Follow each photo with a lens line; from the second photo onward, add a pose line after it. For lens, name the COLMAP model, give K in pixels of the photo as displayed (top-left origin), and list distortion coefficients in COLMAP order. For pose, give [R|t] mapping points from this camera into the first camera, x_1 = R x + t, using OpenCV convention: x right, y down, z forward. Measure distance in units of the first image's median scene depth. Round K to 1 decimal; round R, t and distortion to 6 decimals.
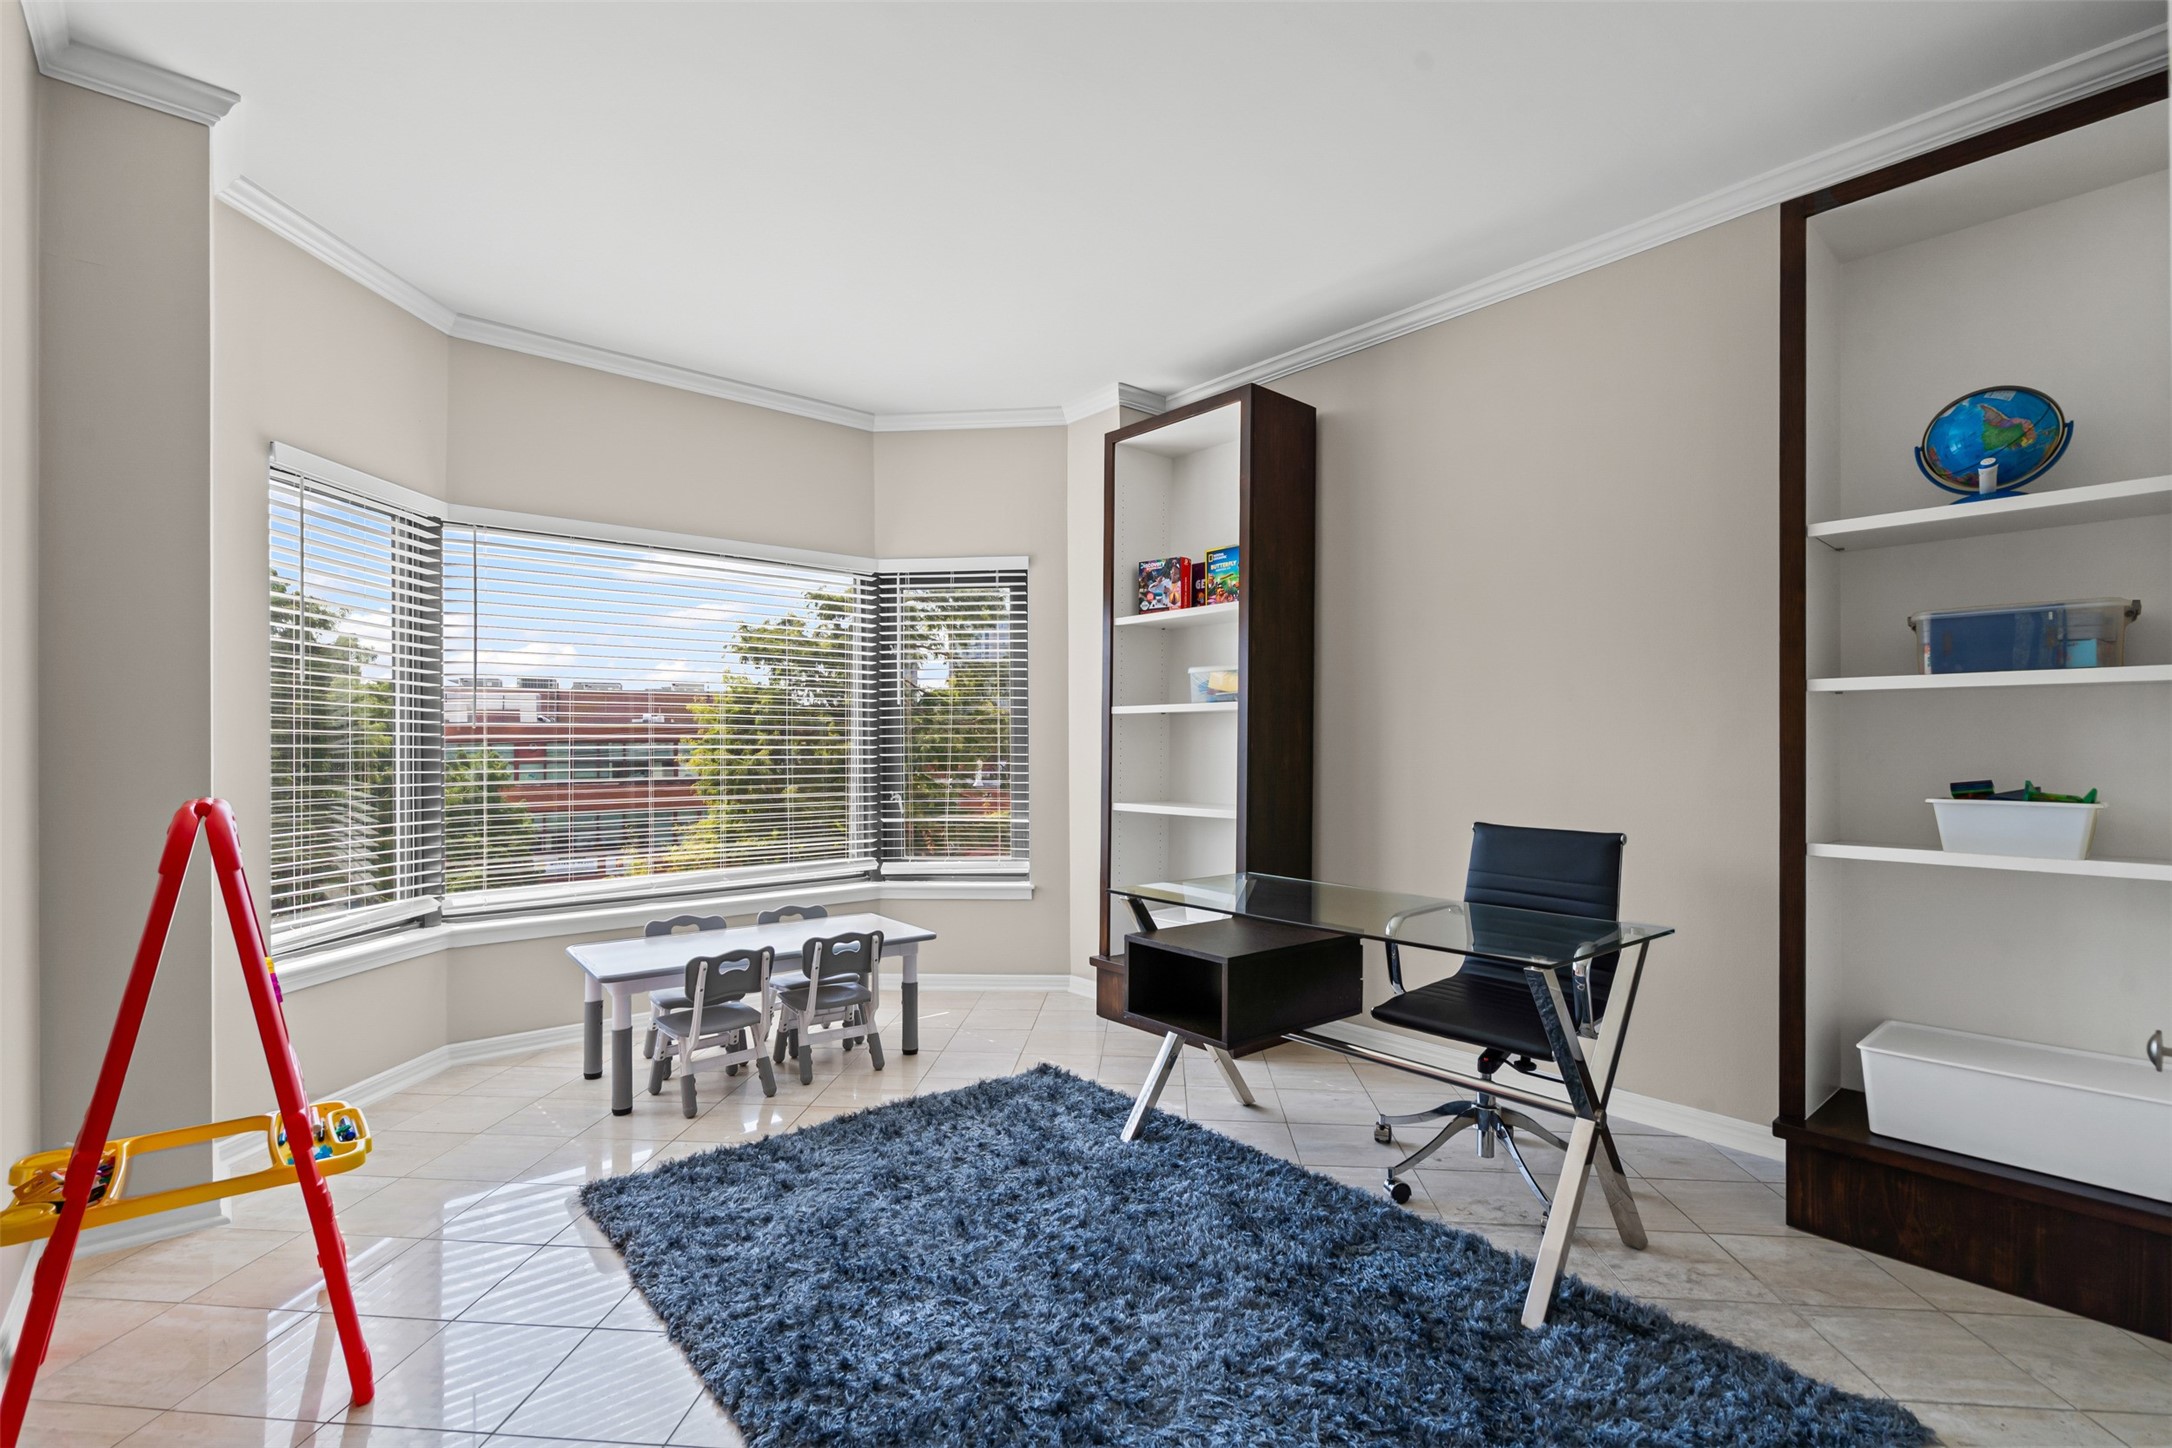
lens RADIAL K [[994.3, 0, 1079.6], [0, 994.3, 738.2], [0, 0, 1]] dist [0.003470, 0.000411]
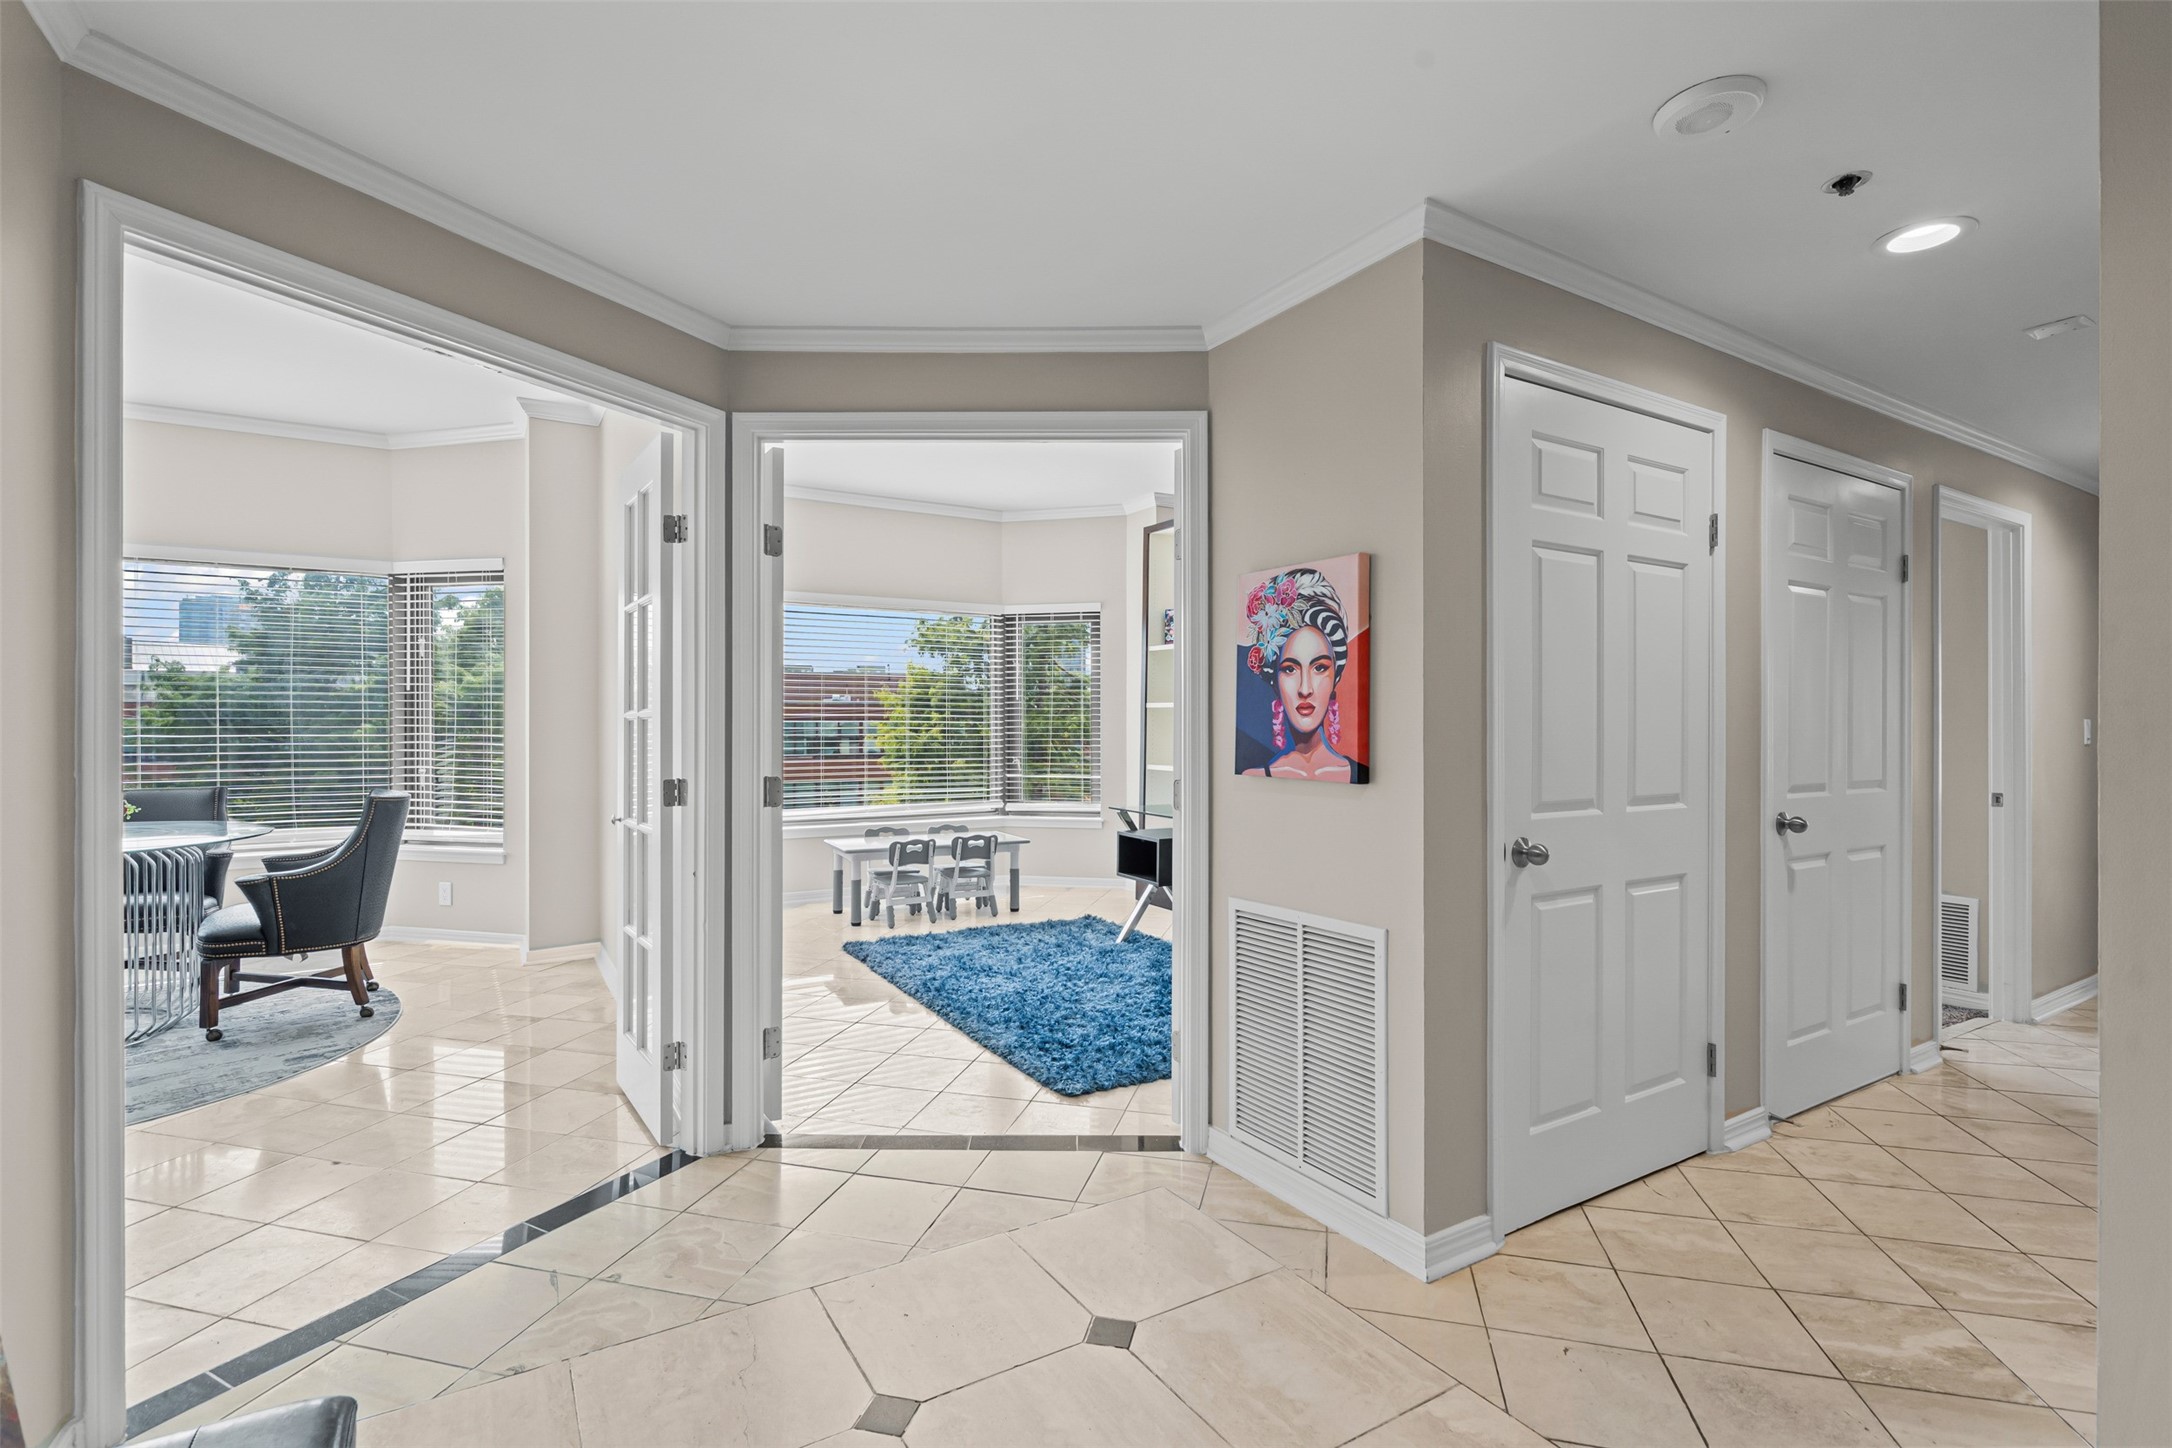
lens RADIAL K [[971.9, 0, 1093.0], [0, 971.9, 734.9], [0, 0, 1]] dist [0.001237, 0.000050]
pose [[0.988540, 0.007378, -0.150782, 0.211971], [-0.004727, 0.999828, 0.017931, -0.010467], [0.150888, -0.017013, 0.988404, -0.615367]]
